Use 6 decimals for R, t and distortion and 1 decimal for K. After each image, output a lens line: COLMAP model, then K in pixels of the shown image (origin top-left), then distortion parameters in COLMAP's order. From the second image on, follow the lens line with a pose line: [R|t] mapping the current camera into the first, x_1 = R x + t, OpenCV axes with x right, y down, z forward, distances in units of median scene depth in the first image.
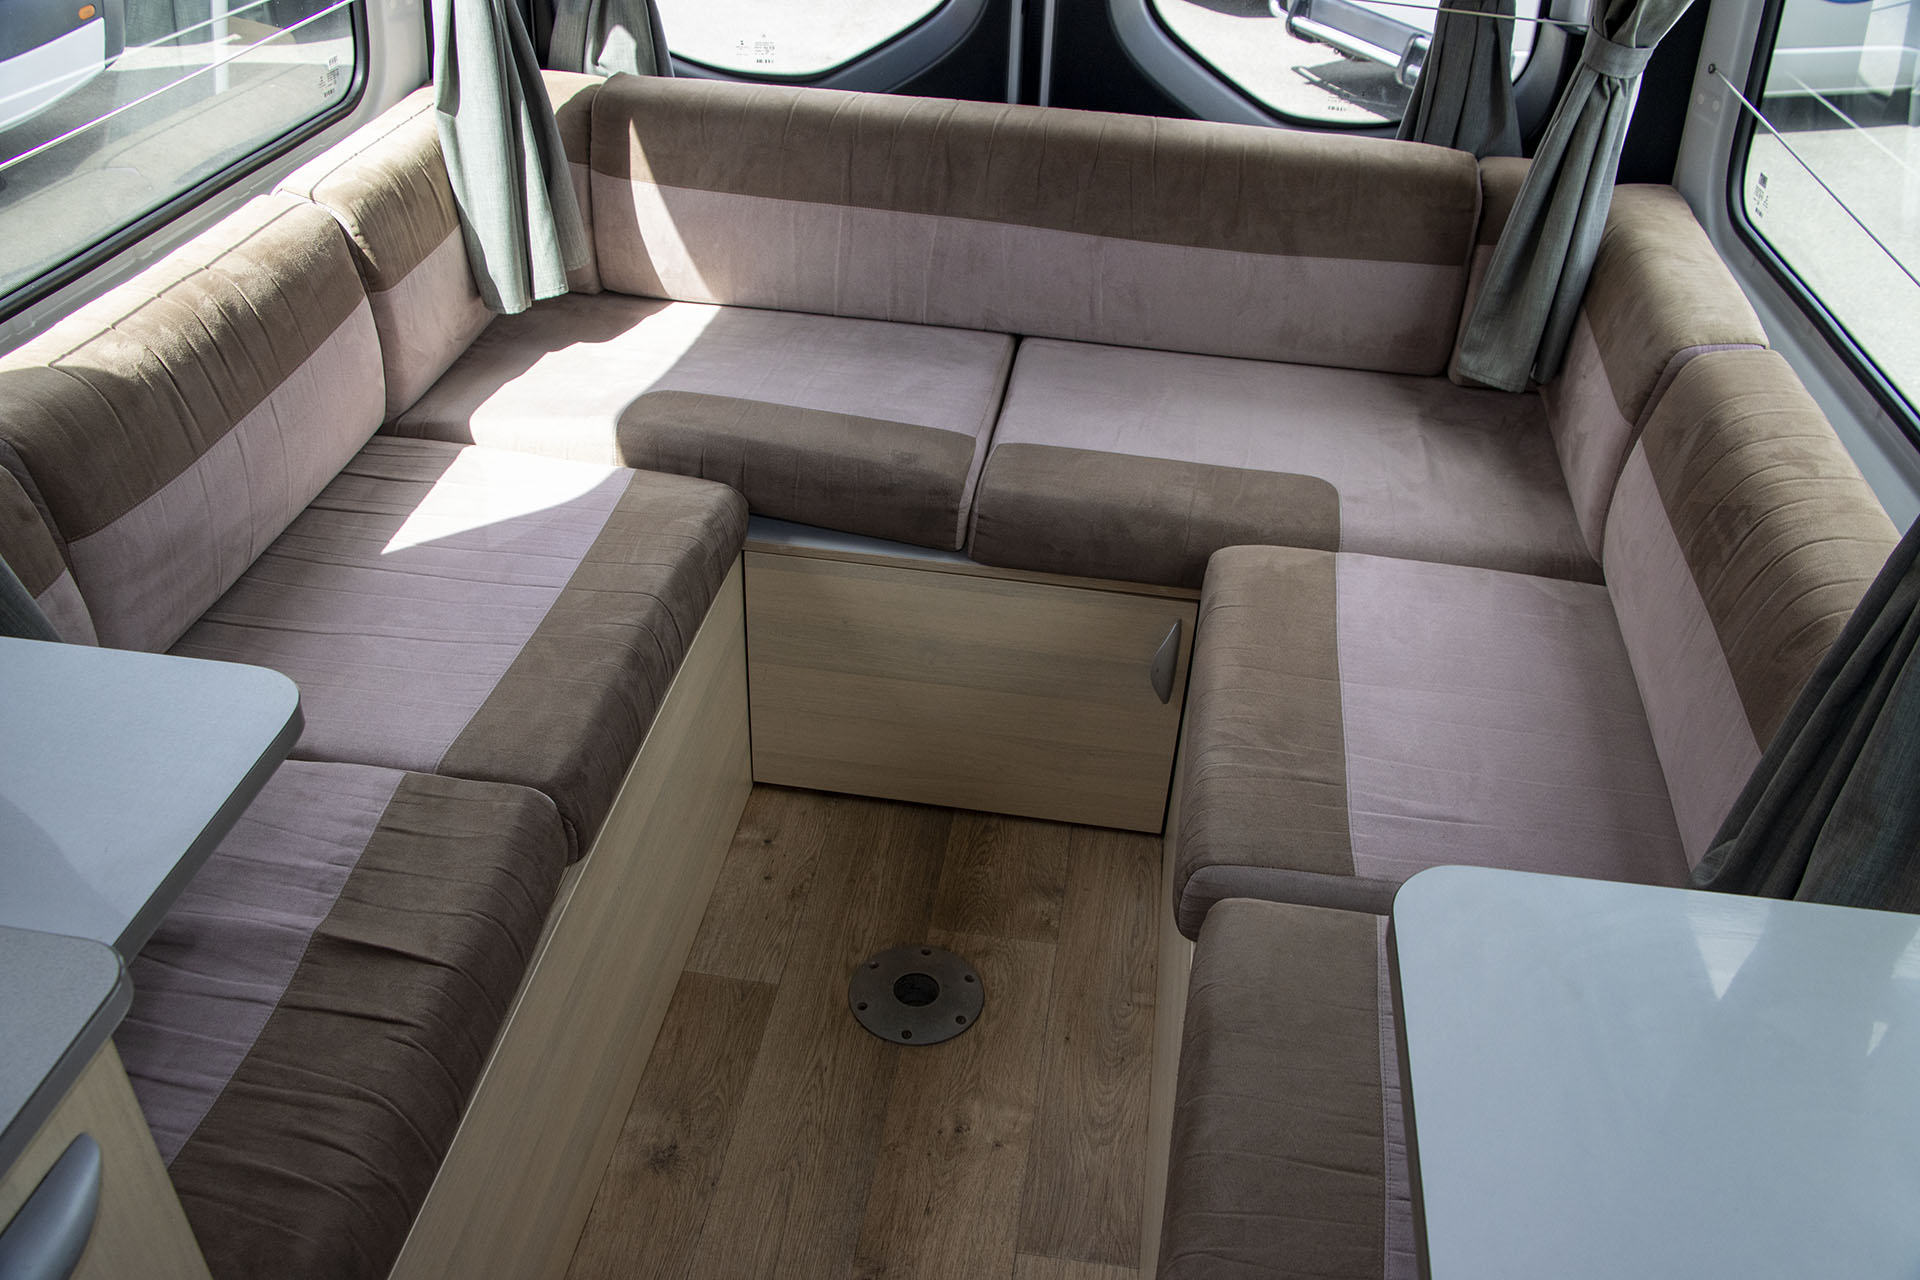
lens RADIAL K [[1585.1, 0, 955.4], [0, 1585.1, 630.7], [0, 0, 1]] dist [-0.142773, 0.069765]
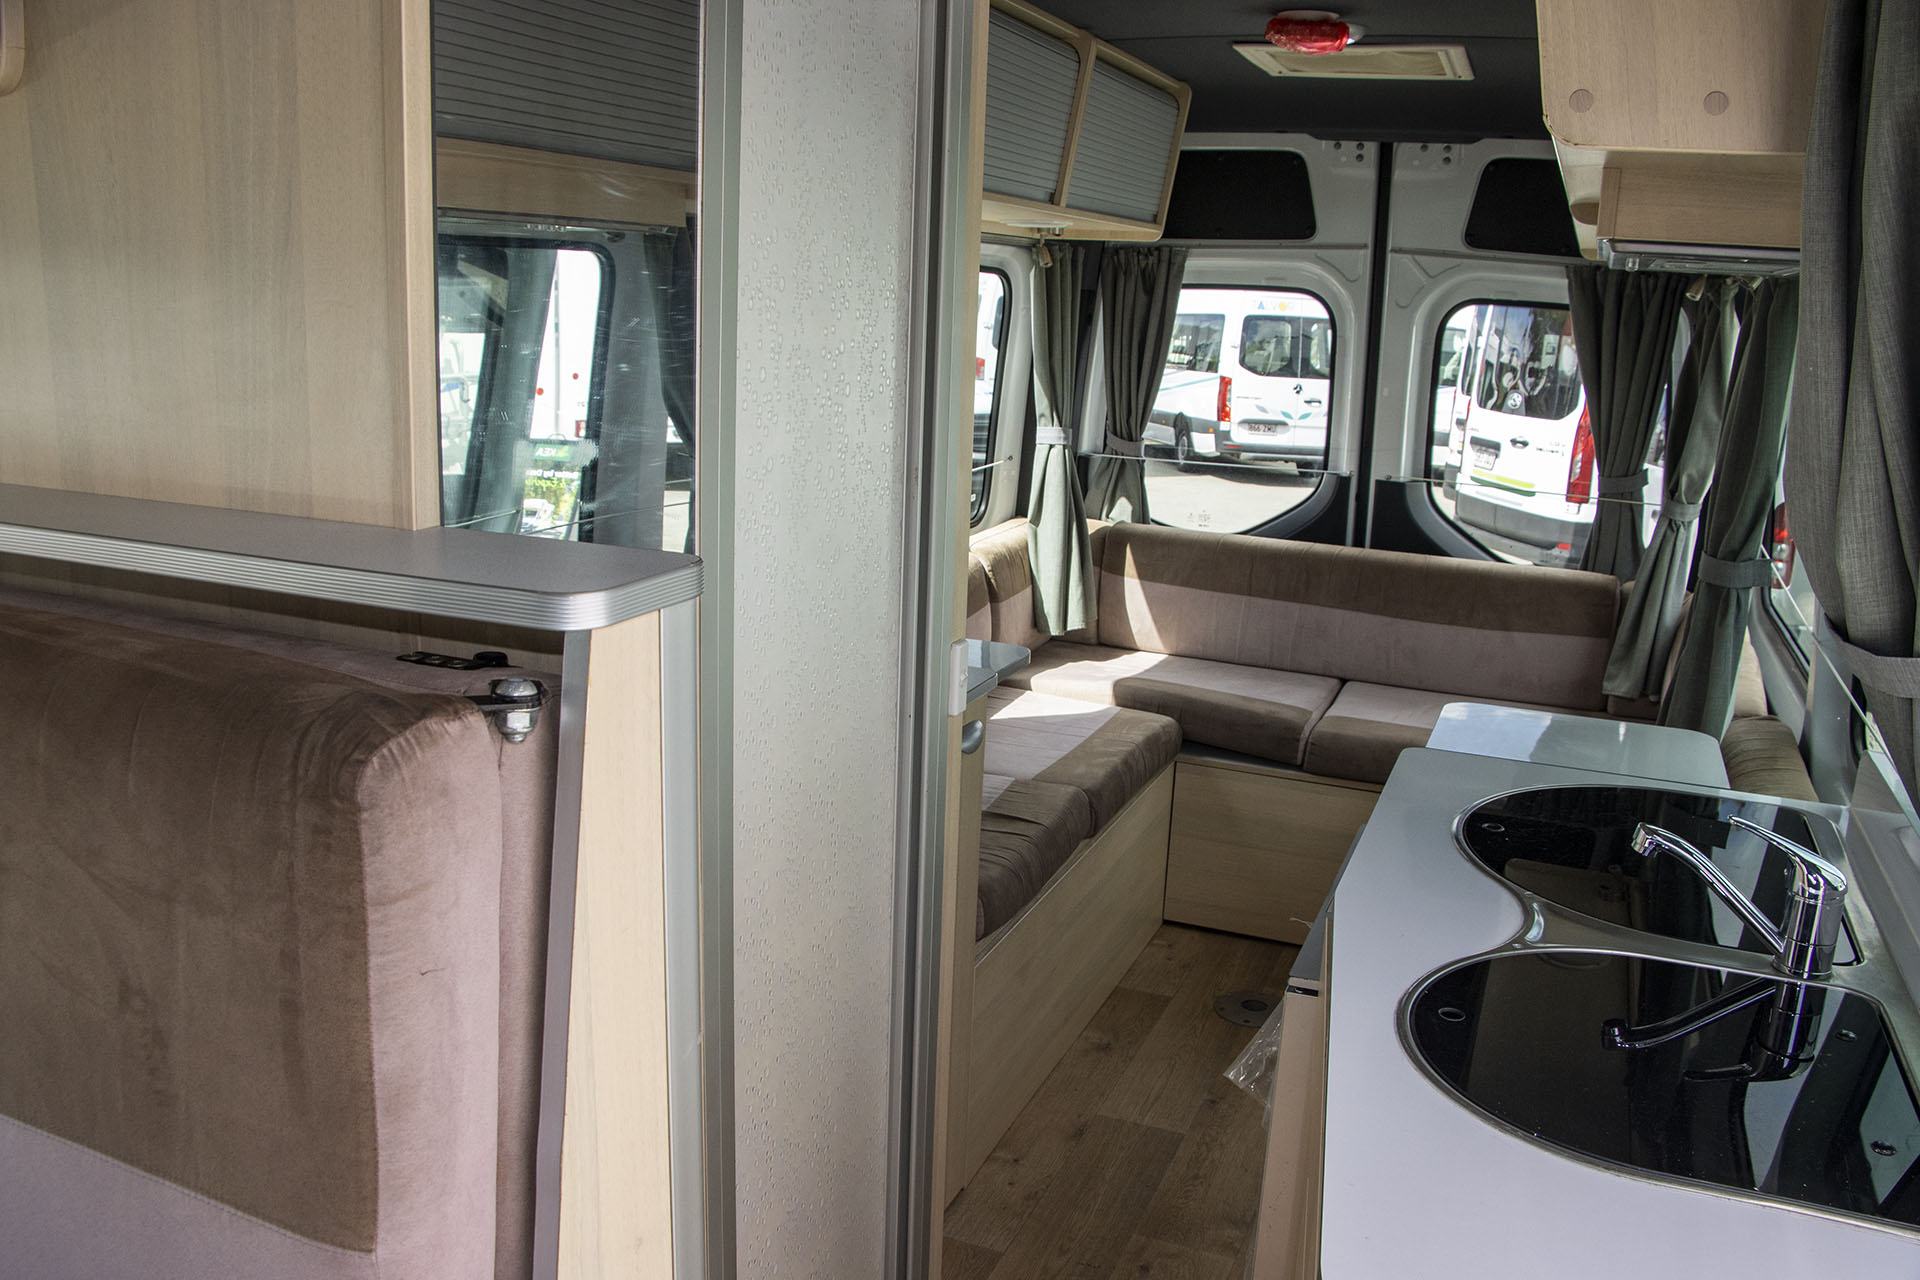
lens RADIAL K [[1585.1, 0, 961.8], [0, 1585.1, 638.5], [0, 0, 1]] dist [-0.142773, 0.069765]
pose [[0.970232, 0.056218, -0.235562, 0.041867], [-0.138955, 0.925869, -0.351365, 0.471041], [0.198346, 0.373638, 0.906120, -0.690837]]
